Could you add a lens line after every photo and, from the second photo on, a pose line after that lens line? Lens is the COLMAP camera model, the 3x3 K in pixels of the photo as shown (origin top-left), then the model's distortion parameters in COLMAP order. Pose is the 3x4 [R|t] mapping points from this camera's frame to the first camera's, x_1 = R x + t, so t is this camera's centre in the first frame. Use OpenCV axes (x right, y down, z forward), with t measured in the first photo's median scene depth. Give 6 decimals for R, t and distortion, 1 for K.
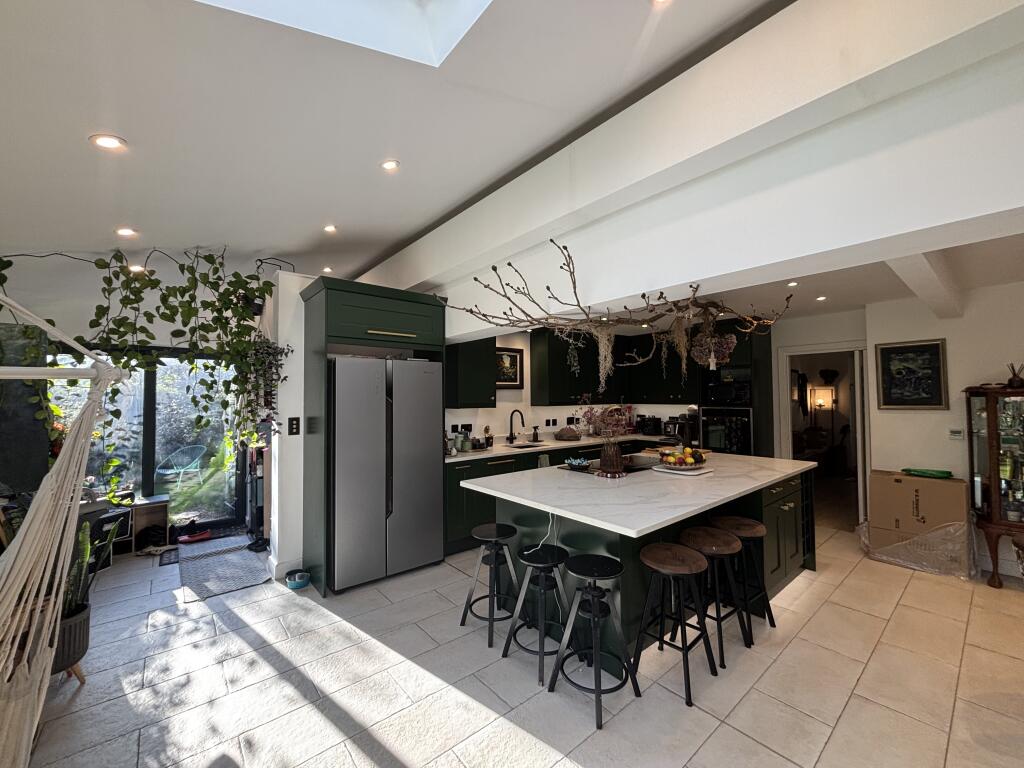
lens RADIAL K [[406.8, 0, 512.0], [0, 406.8, 384.0], [0, 0, 1]] dist [0.002966, -0.009209]
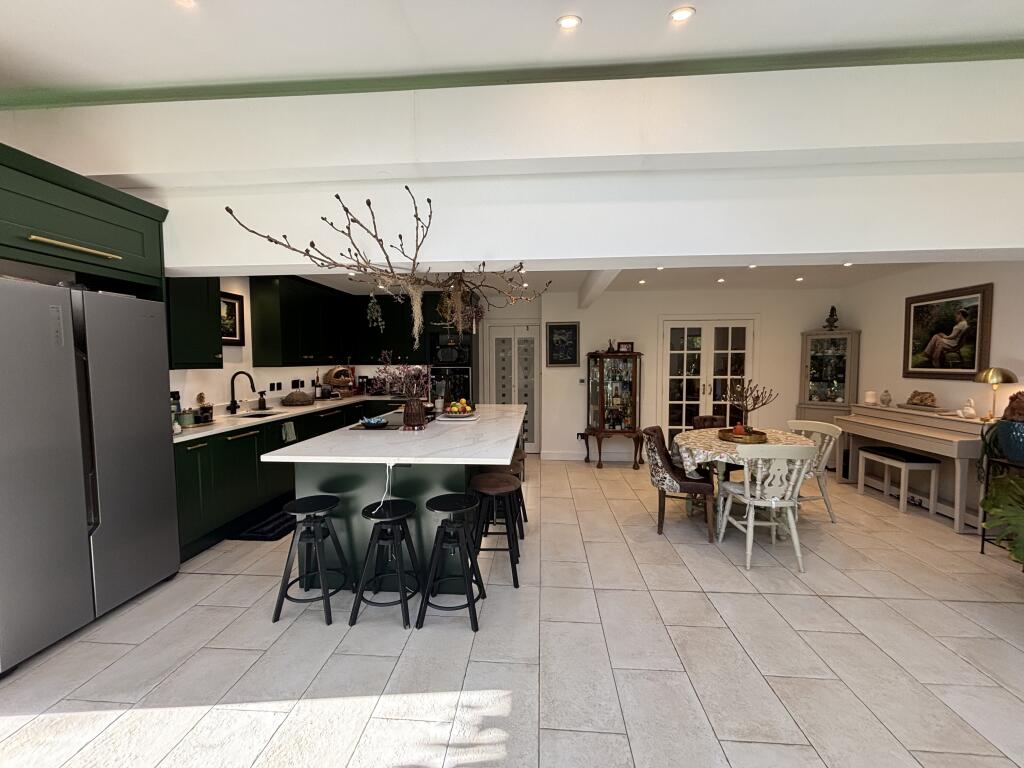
lens RADIAL K [[406.8, 0, 512.0], [0, 406.8, 384.0], [0, 0, 1]] dist [0.002966, -0.009209]
pose [[0.695128, -0.035421, 0.718012, -0.245109], [-0.025493, 0.996943, 0.073861, 0.018689], [-0.718433, -0.069647, 0.692100, 0.068569]]
